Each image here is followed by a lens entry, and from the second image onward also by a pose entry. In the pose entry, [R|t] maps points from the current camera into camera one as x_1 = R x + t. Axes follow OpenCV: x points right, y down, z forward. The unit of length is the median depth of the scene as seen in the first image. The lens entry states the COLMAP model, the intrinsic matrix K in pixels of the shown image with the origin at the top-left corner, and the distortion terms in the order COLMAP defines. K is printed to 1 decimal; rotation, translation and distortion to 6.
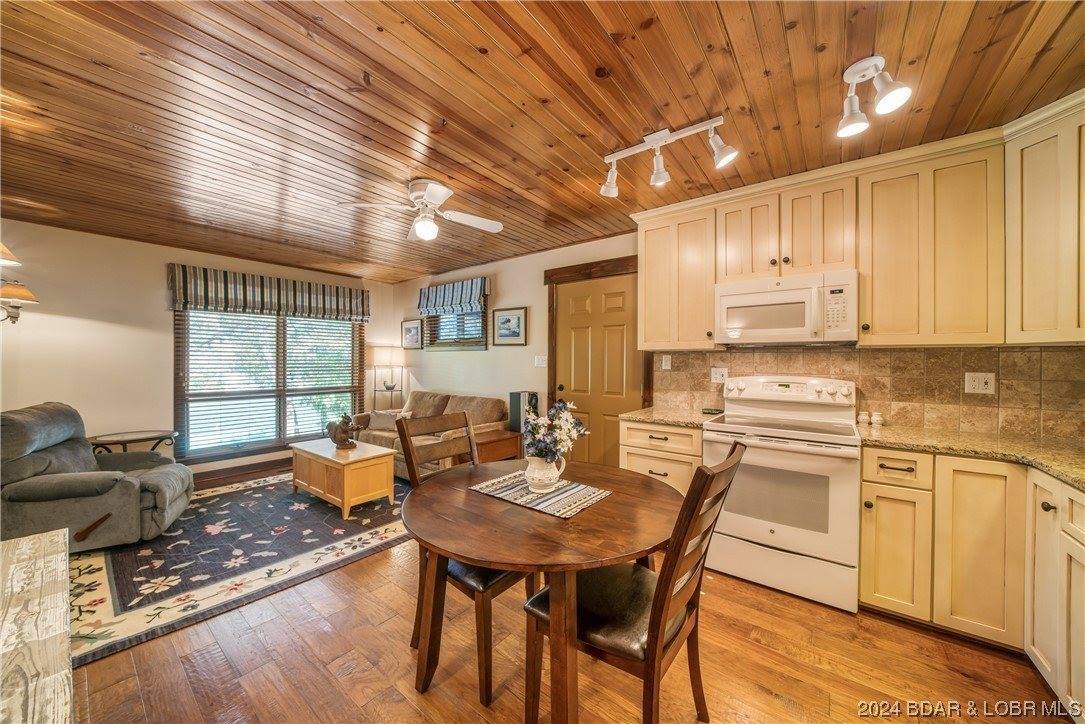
lens RADIAL K [[379.0, 0, 540.8], [0, 379.0, 361.0], [0, 0, 1]] dist [-0.000057, -0.000015]
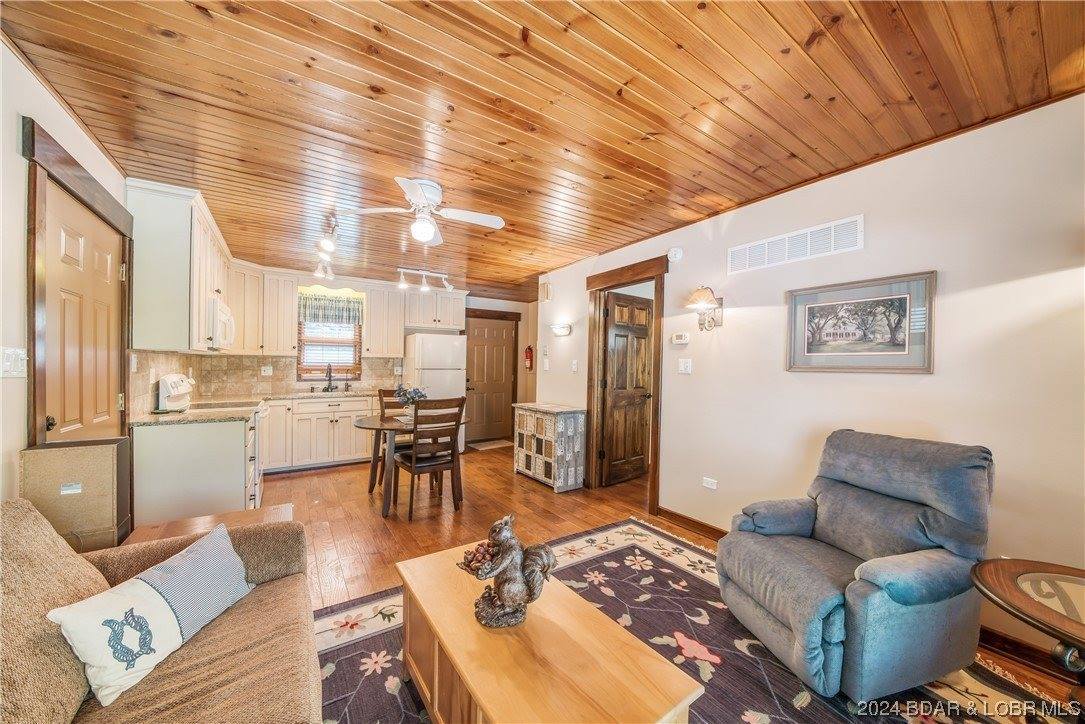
lens RADIAL K [[379.0, 0, 544.5], [0, 379.0, 363.0], [0, 0, 1]] dist [-0.000057, -0.000015]
pose [[-0.954554, -0.007301, 0.297948, -1.041454], [-0.004212, 0.999931, 0.011010, -0.019463], [-0.298008, 0.009255, -0.954519, 2.106208]]
